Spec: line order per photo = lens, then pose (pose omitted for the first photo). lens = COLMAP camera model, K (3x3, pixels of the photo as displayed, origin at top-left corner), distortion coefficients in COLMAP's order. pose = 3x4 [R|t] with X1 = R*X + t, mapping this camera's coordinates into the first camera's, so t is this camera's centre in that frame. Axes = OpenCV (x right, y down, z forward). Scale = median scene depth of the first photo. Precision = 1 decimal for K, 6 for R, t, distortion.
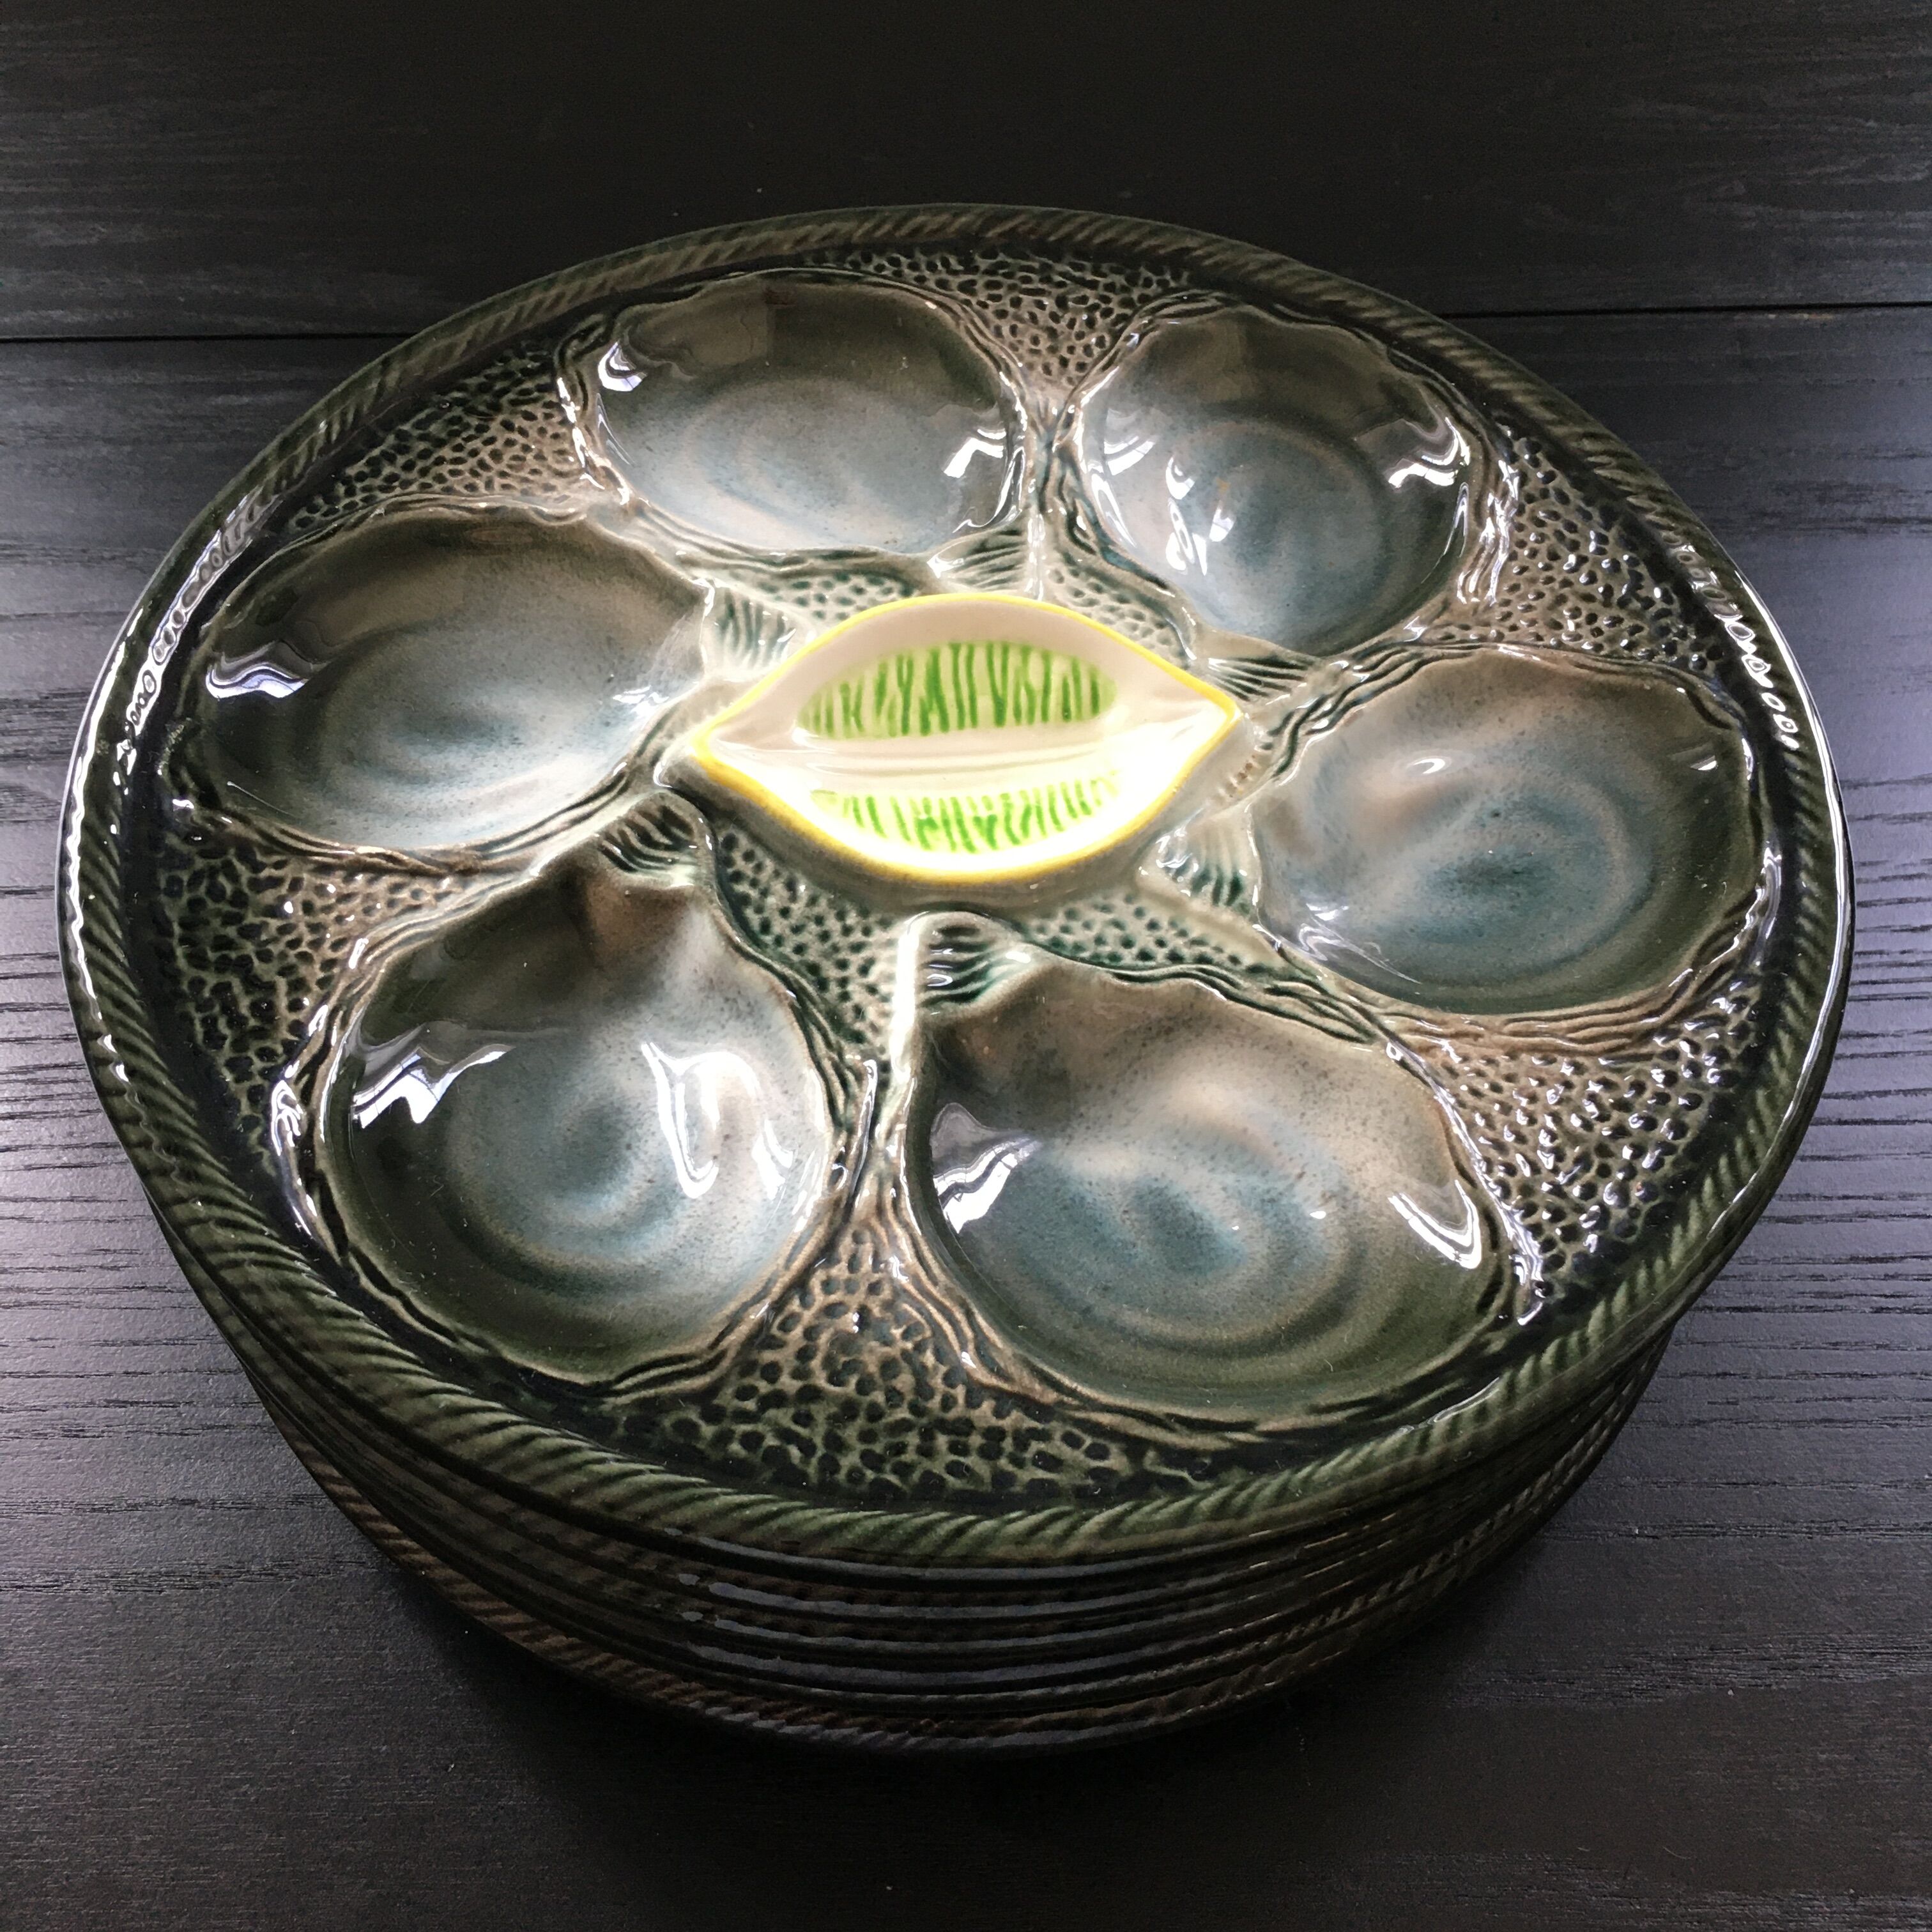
lens RADIAL K [[2274.5, 0, 966.0], [0, 2274.5, 966.0], [0, 0, 1]] dist [0.041299, -0.004525]
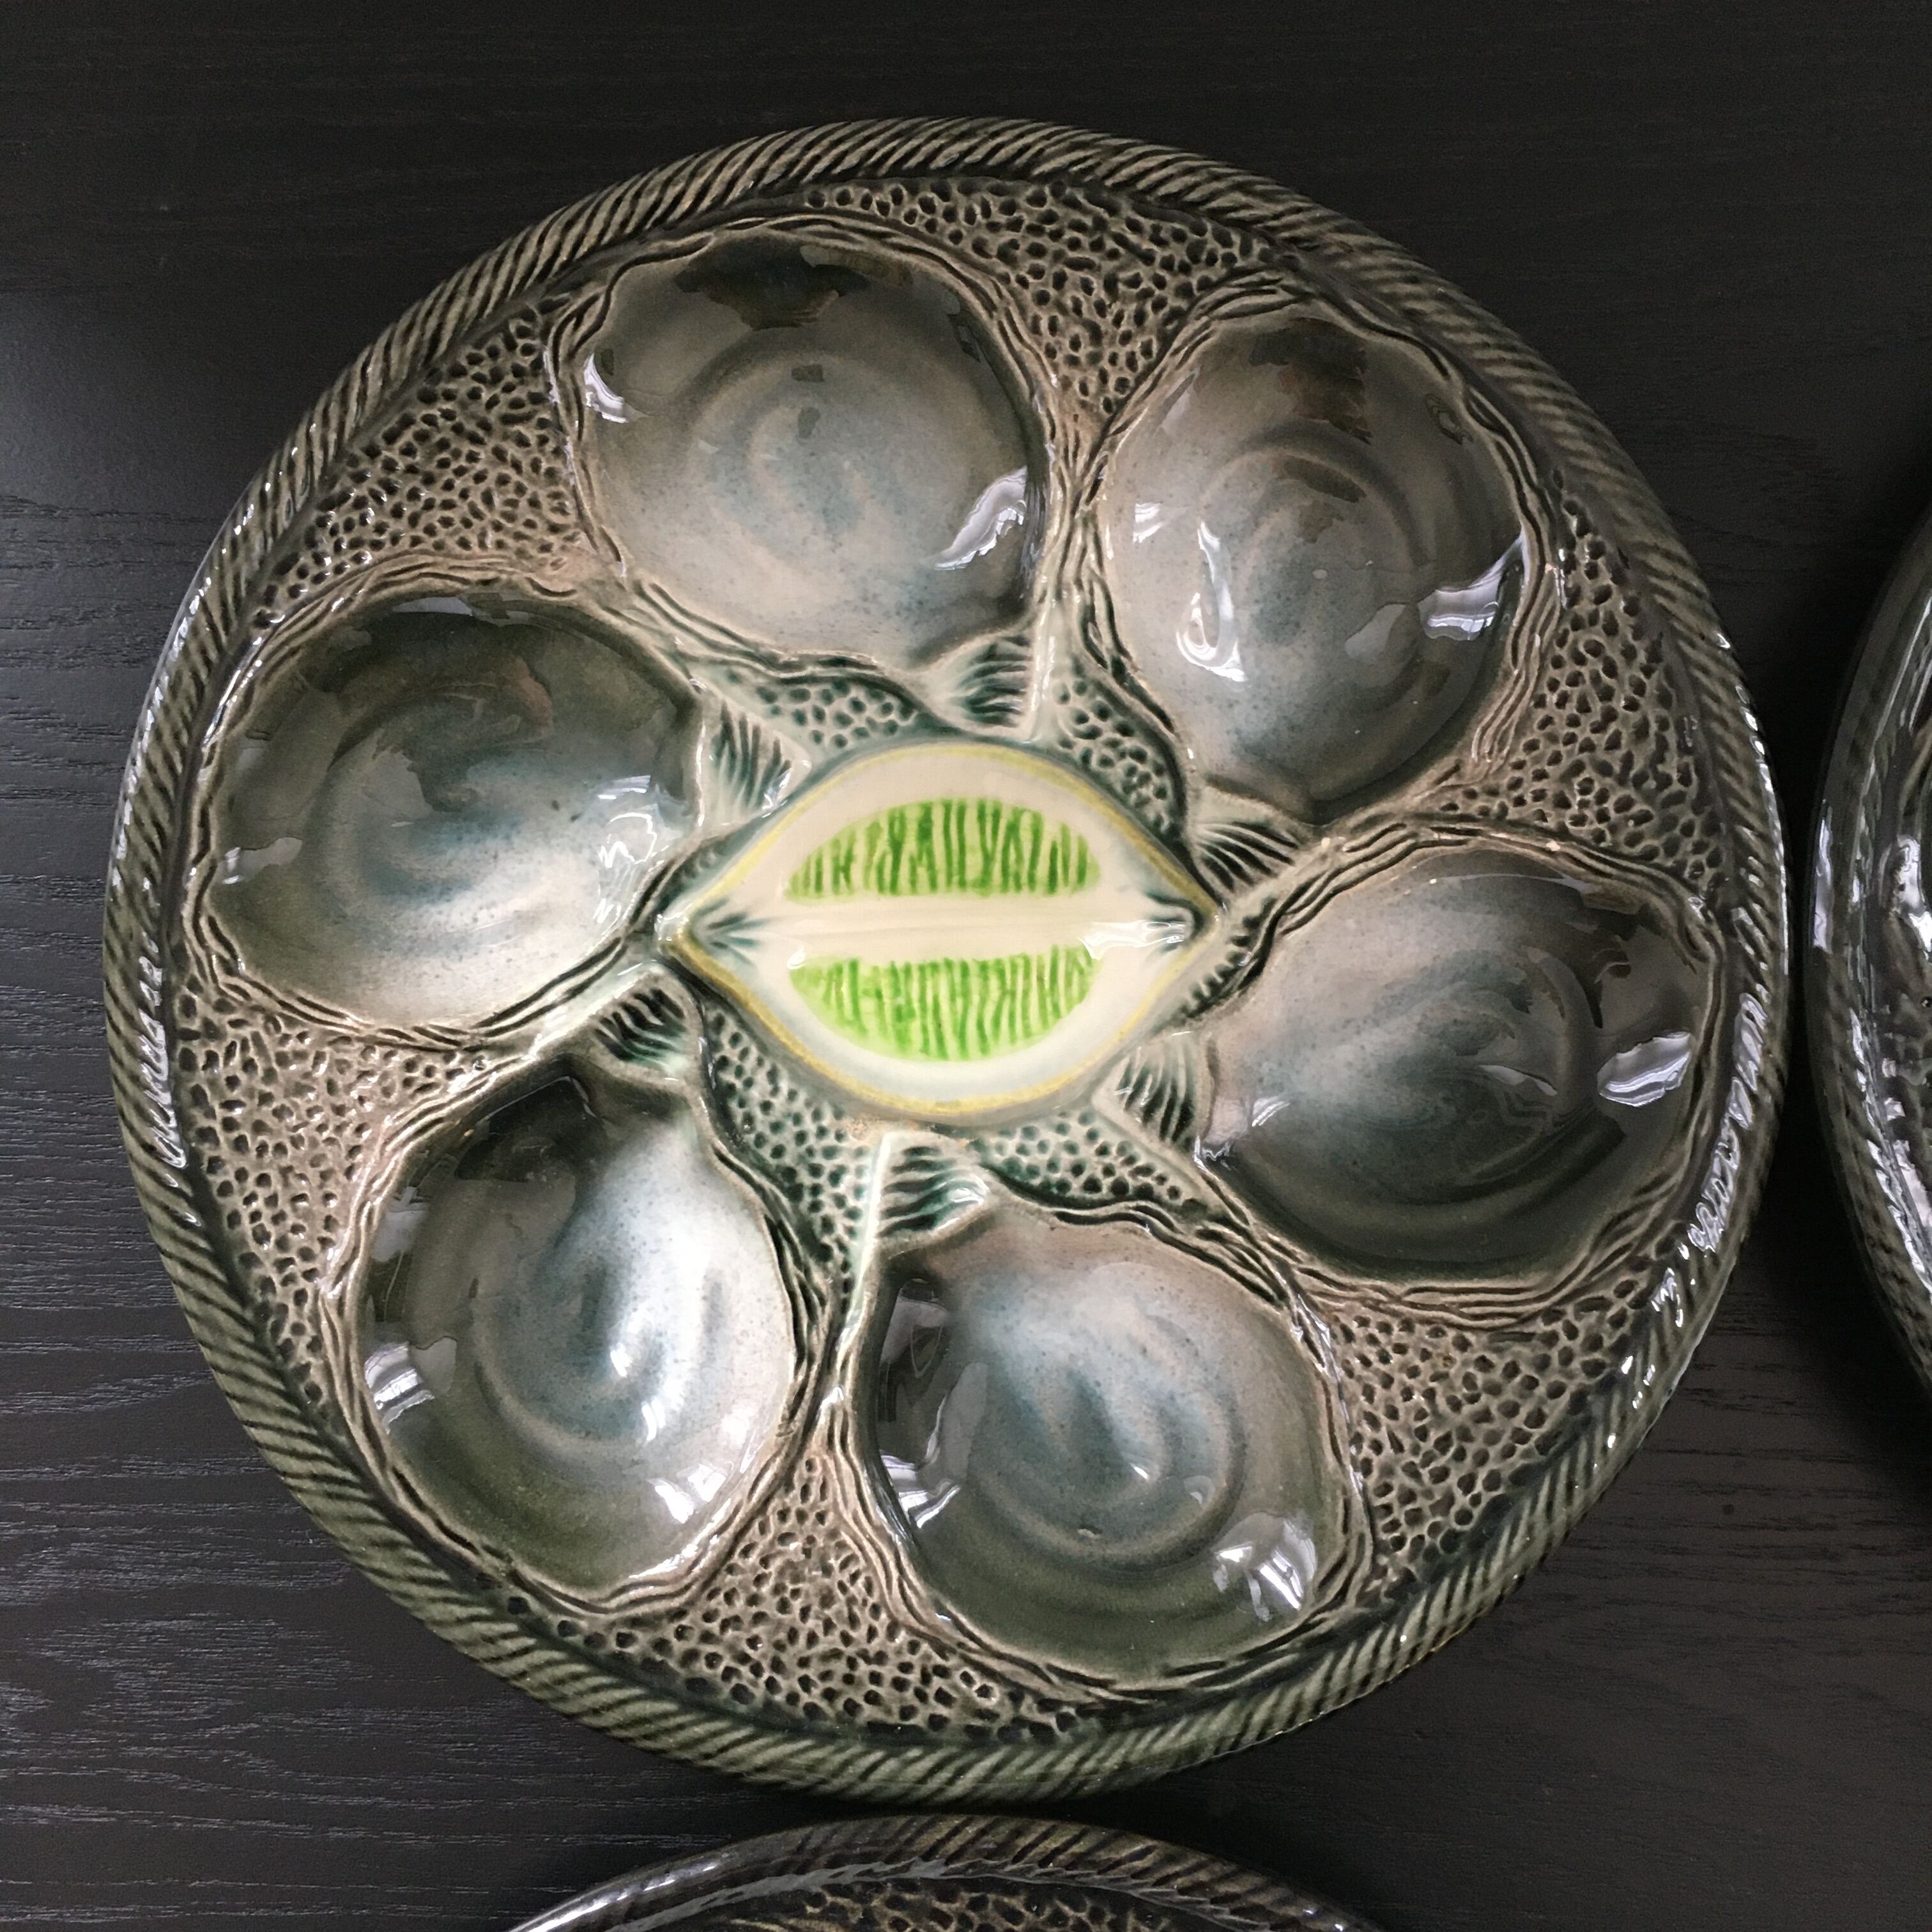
lens RADIAL K [[2274.5, 0, 966.0], [0, 2274.5, 966.0], [0, 0, 1]] dist [0.041299, -0.004525]
pose [[0.995615, 0.082265, -0.044522, 0.057991], [-0.045782, 0.843618, 0.534989, -0.664004], [0.081571, -0.530605, 0.843685, 0.128178]]
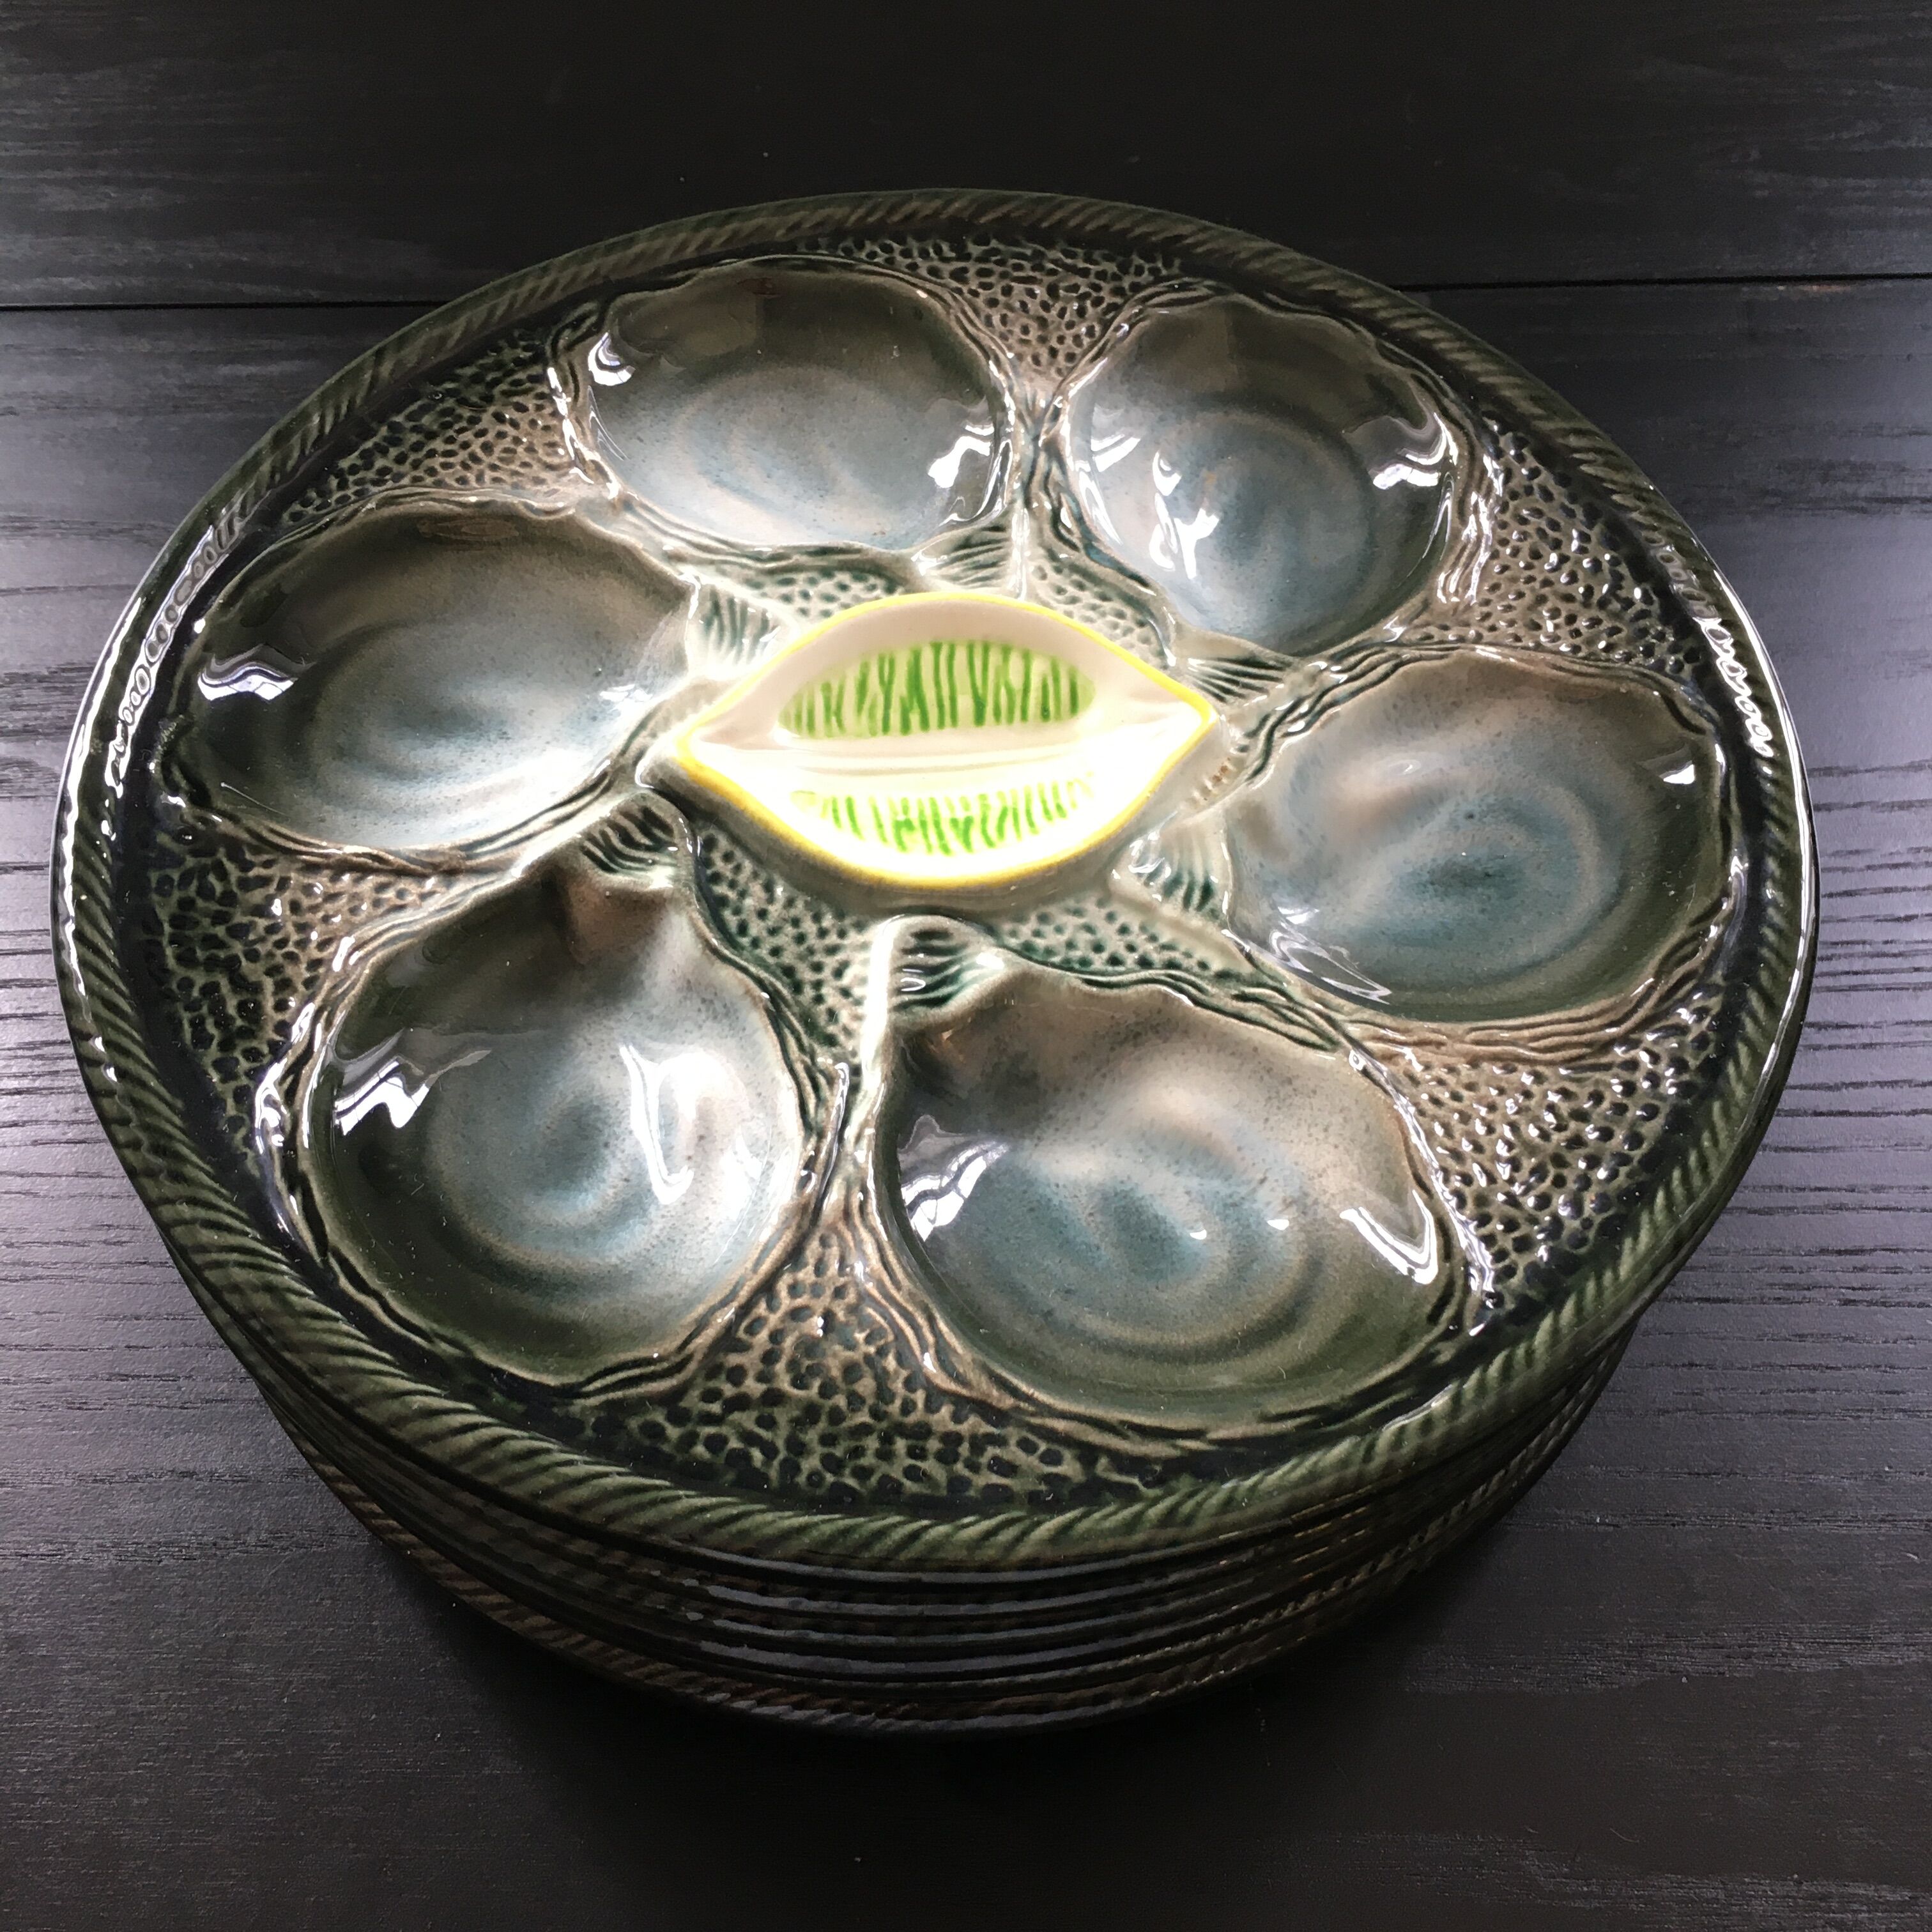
lens RADIAL K [[2274.5, 0, 966.0], [0, 2274.5, 966.0], [0, 0, 1]] dist [0.041299, -0.004525]
pose [[0.999800, 0.008183, -0.018257, 0.030274], [-0.007493, 0.999268, 0.037527, -0.039139], [0.018551, -0.037383, 0.999129, -0.016358]]
